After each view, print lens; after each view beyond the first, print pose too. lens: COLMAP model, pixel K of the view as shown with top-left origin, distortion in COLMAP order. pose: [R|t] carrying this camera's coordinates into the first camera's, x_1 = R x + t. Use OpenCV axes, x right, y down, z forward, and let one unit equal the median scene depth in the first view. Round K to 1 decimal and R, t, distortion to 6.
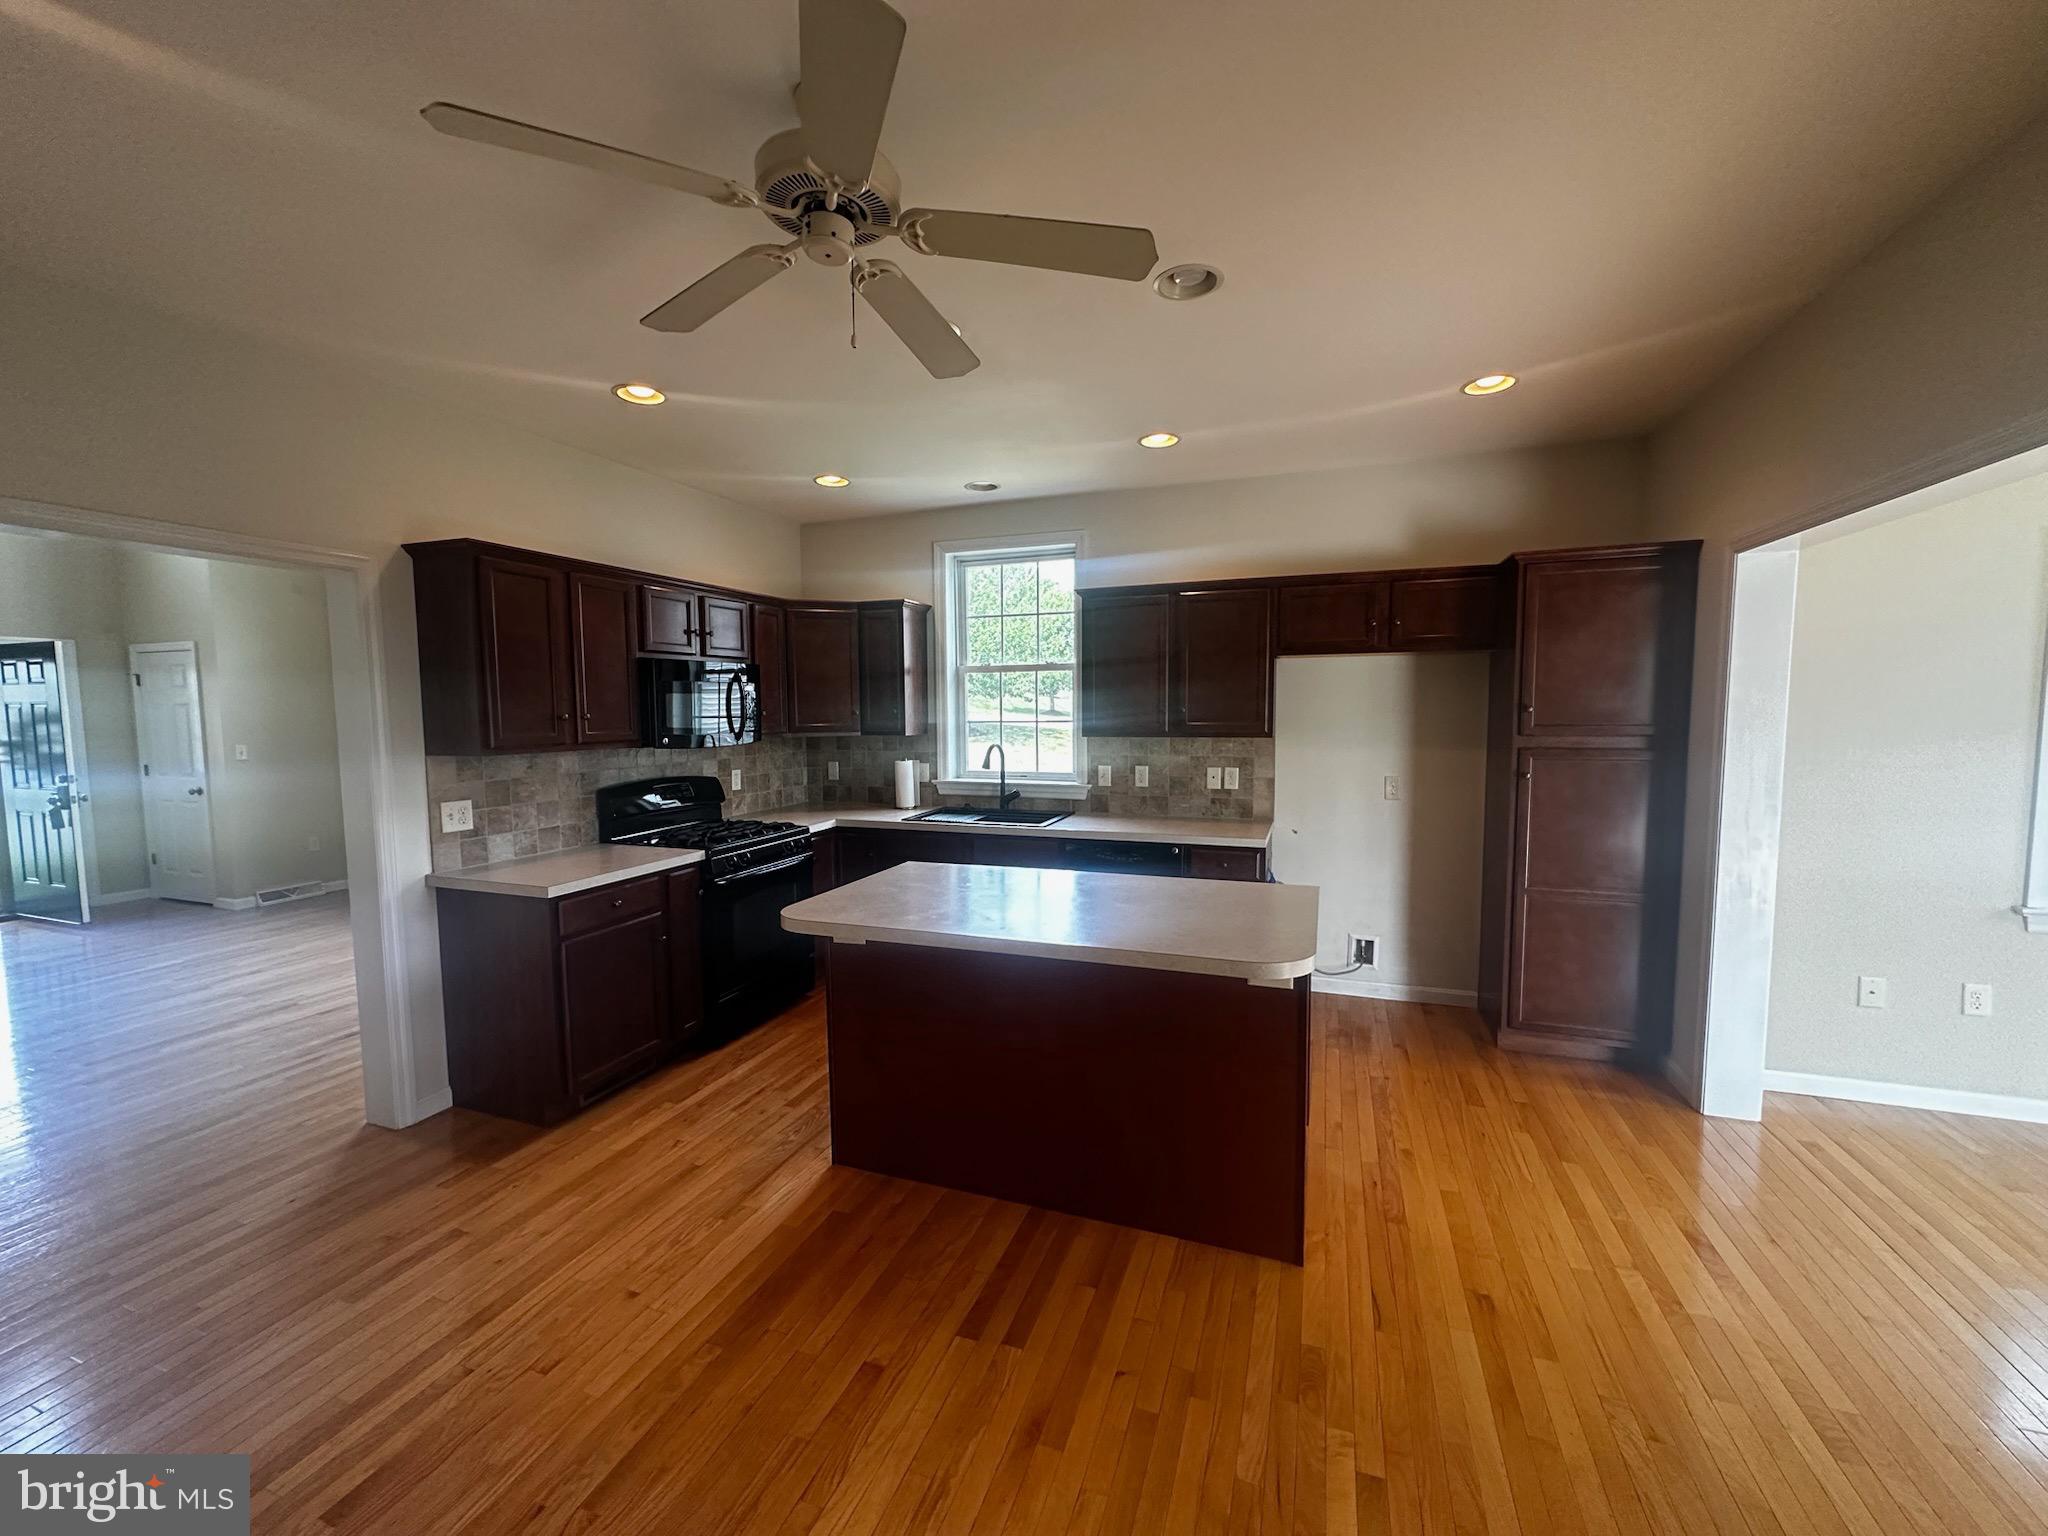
lens RADIAL K [[812.0, 0, 1024.0], [0, 812.0, 768.0], [0, 0, 1]] dist [-0.001692, -0.000098]
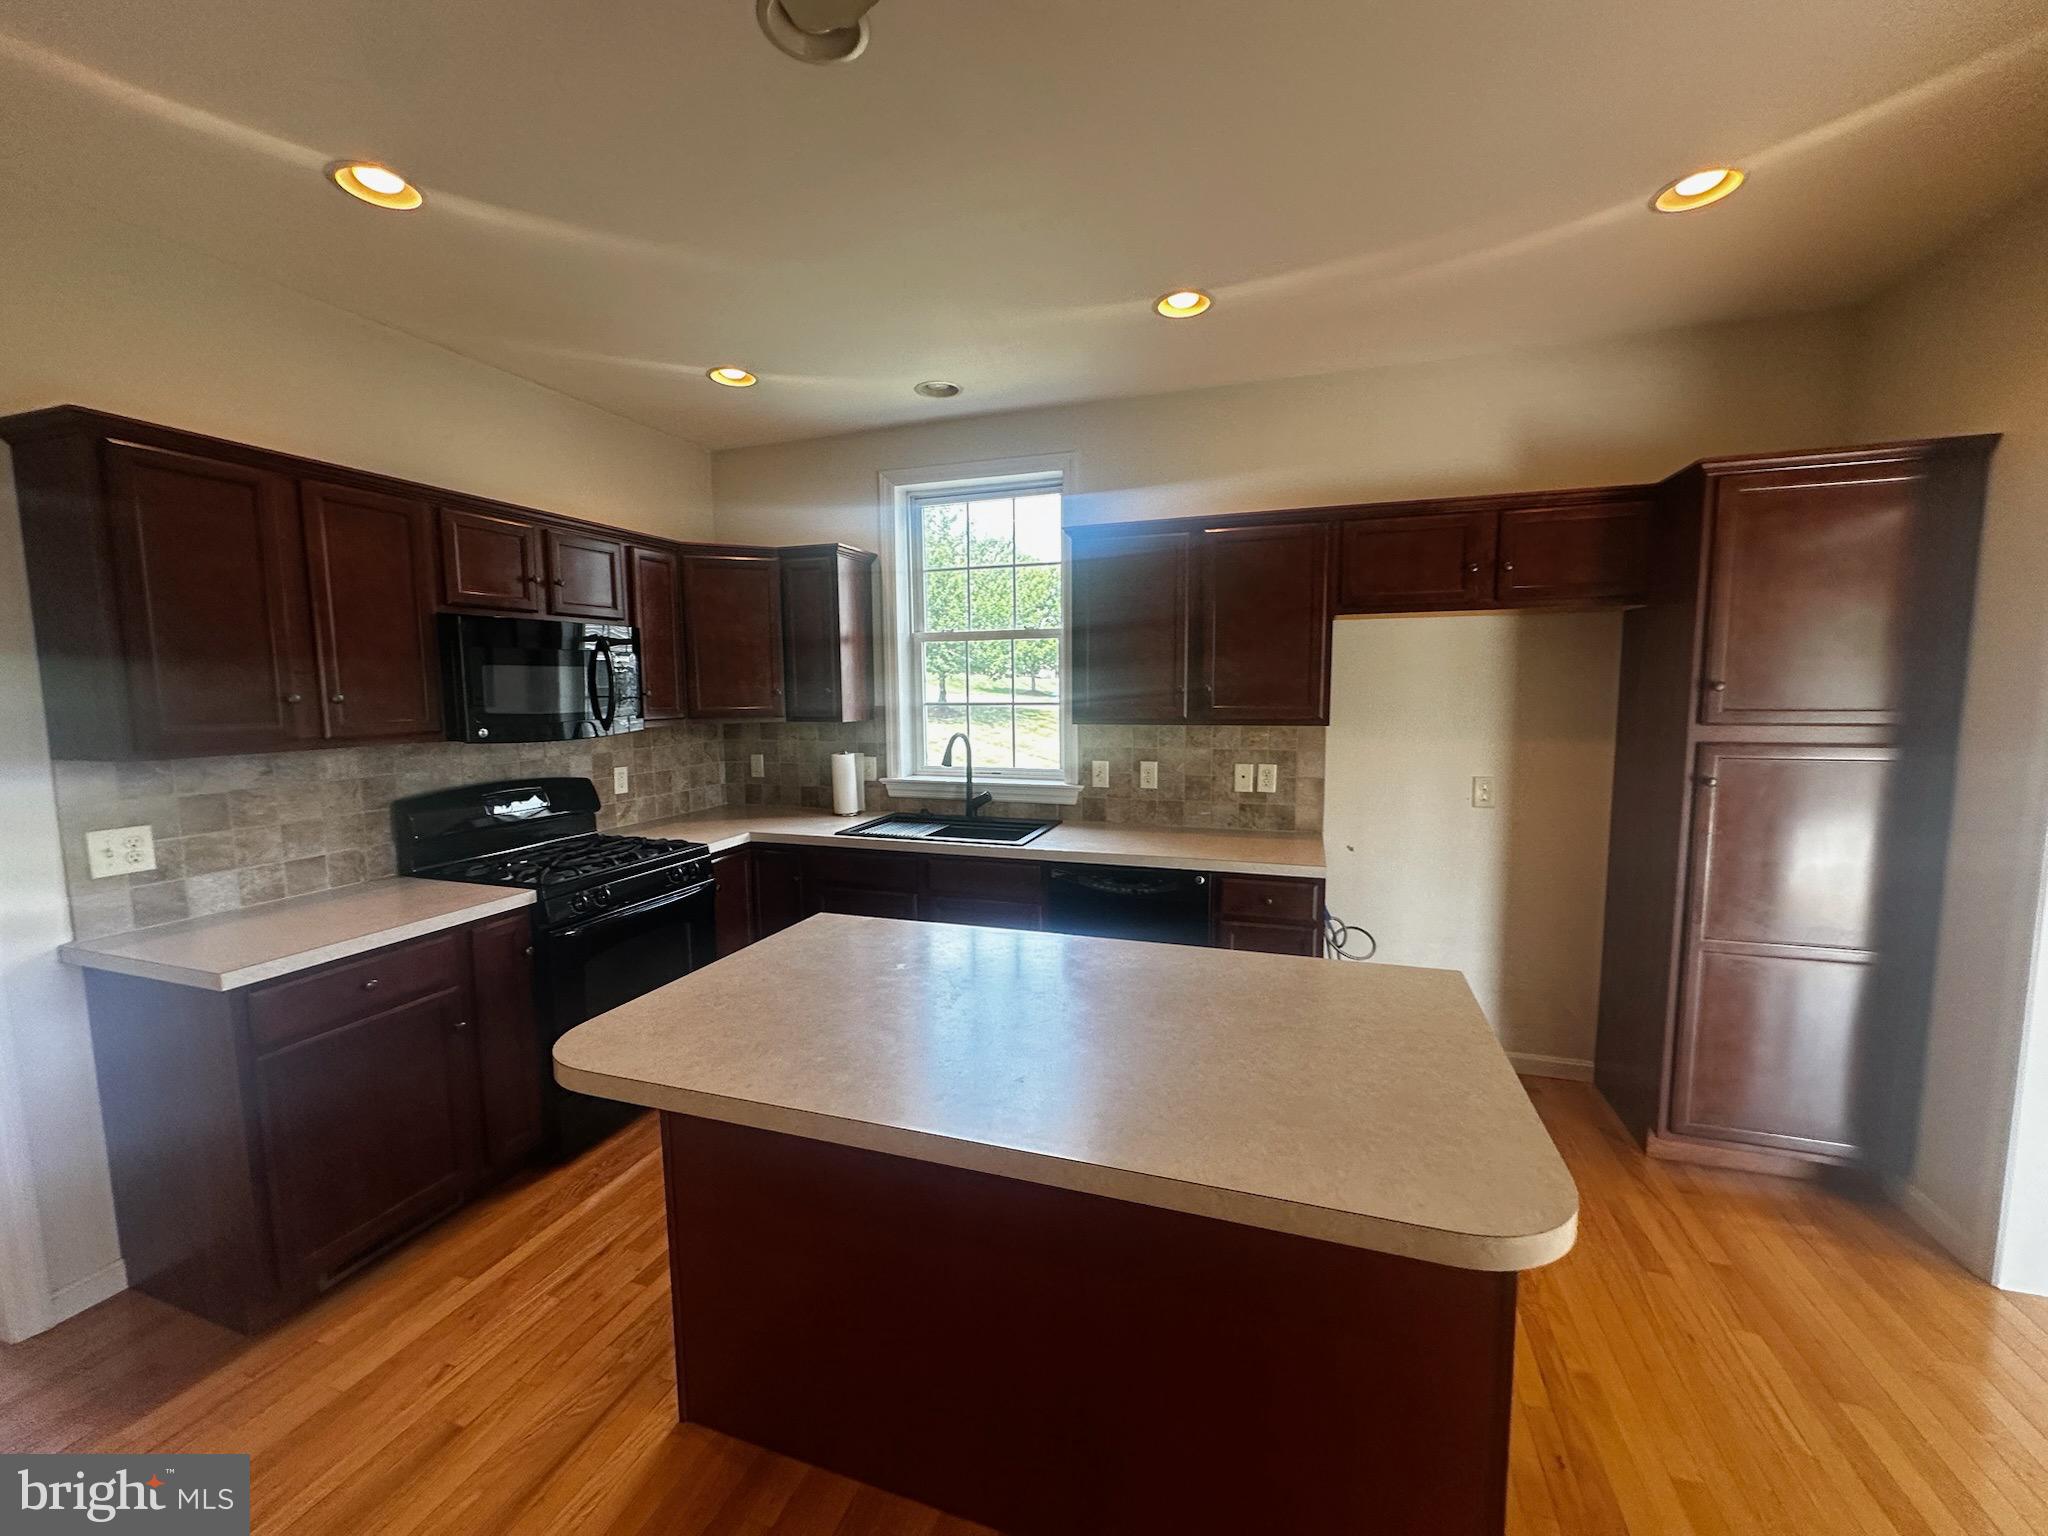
lens RADIAL K [[813.8, 0, 1024.0], [0, 813.8, 768.0], [0, 0, 1]] dist [-0.000674, -0.000043]
pose [[0.999722, -0.002428, 0.023443, 0.008850], [0.001849, 0.999694, 0.024680, -0.016723], [-0.023496, -0.024630, 0.999420, 0.245303]]
